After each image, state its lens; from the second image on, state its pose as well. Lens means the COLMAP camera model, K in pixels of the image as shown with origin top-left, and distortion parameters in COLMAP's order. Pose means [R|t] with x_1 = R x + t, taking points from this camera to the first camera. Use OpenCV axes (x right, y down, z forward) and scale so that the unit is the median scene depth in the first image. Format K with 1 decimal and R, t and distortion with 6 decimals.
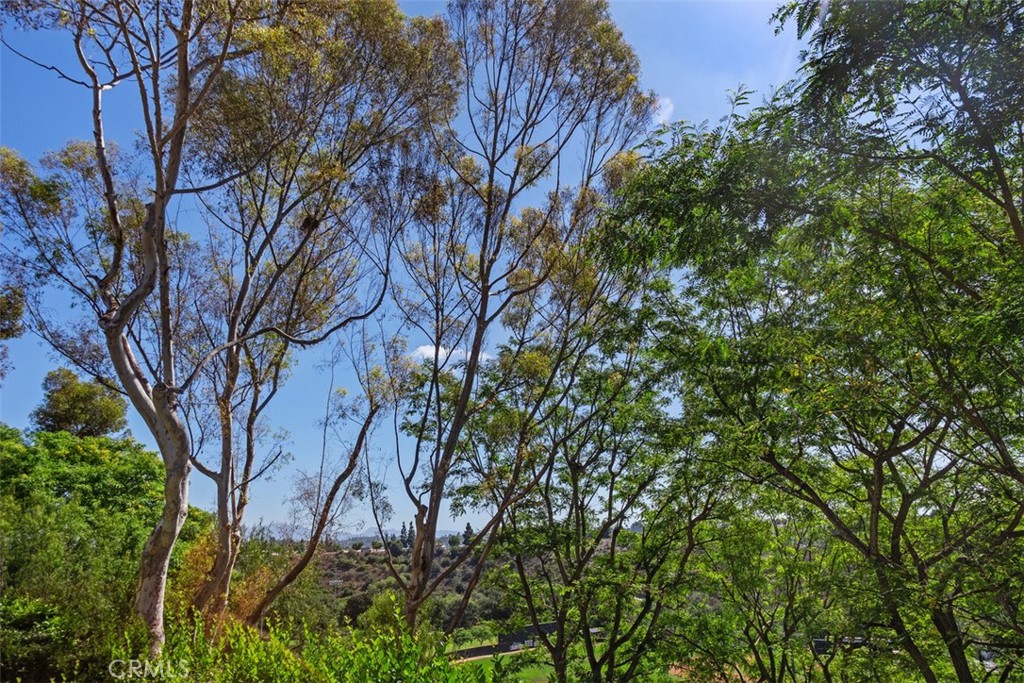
lens RADIAL K [[760.8, 0, 512.0], [0, 760.8, 341.5], [0, 0, 1]] dist [-0.009500, -0.000952]
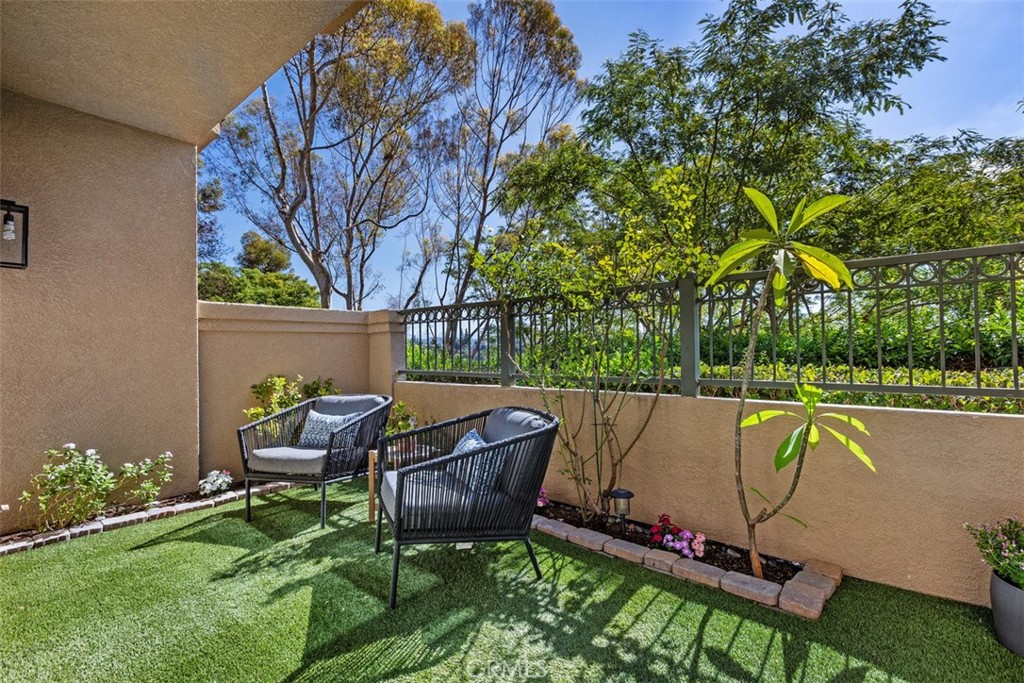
lens RADIAL K [[447.4, 0, 512.0], [0, 447.4, 341.5], [0, 0, 1]] dist [-0.032413, 0.000197]
pose [[0.999595, 0.027616, -0.006863, 0.041055], [-0.024839, 0.964464, 0.263044, -0.016400], [0.013883, -0.262767, 0.964759, -0.106071]]
